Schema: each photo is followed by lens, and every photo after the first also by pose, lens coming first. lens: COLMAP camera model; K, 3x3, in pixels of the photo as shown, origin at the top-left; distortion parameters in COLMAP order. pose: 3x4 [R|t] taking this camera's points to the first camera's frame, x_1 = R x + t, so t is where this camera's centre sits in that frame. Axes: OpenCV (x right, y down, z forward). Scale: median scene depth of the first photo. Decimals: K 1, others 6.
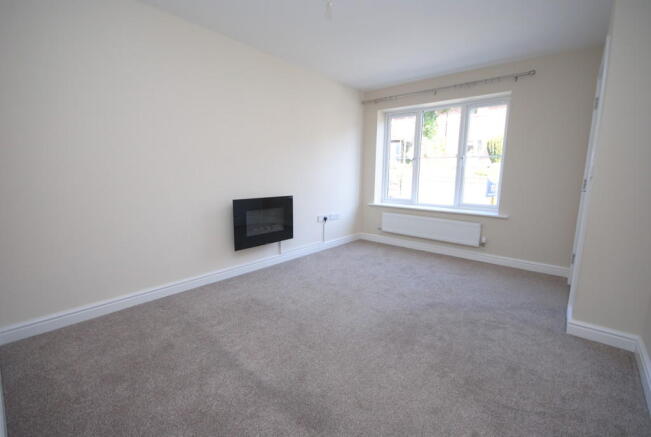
lens RADIAL K [[292.3, 0, 325.9], [0, 292.3, 219.3], [0, 0, 1]] dist [0.001065, 0.000103]
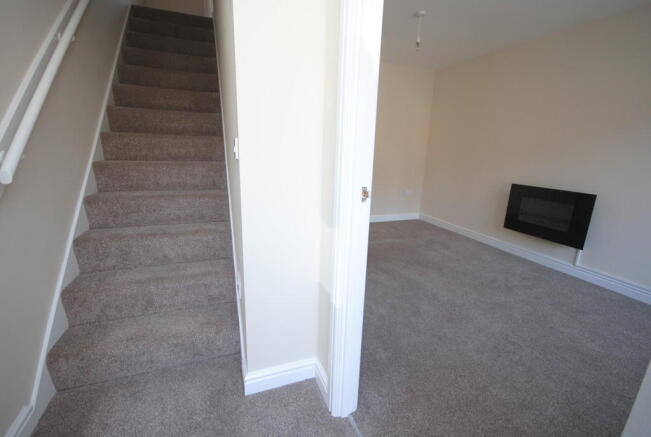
lens RADIAL K [[292.3, 0, 324.8], [0, 292.3, 220.1], [0, 0, 1]] dist [0.001065, 0.000103]
pose [[-0.454752, 0.220065, -0.863002, 0.917990], [-0.147524, 0.936994, 0.316669, -0.164653], [0.878315, 0.271319, -0.393635, 0.756877]]
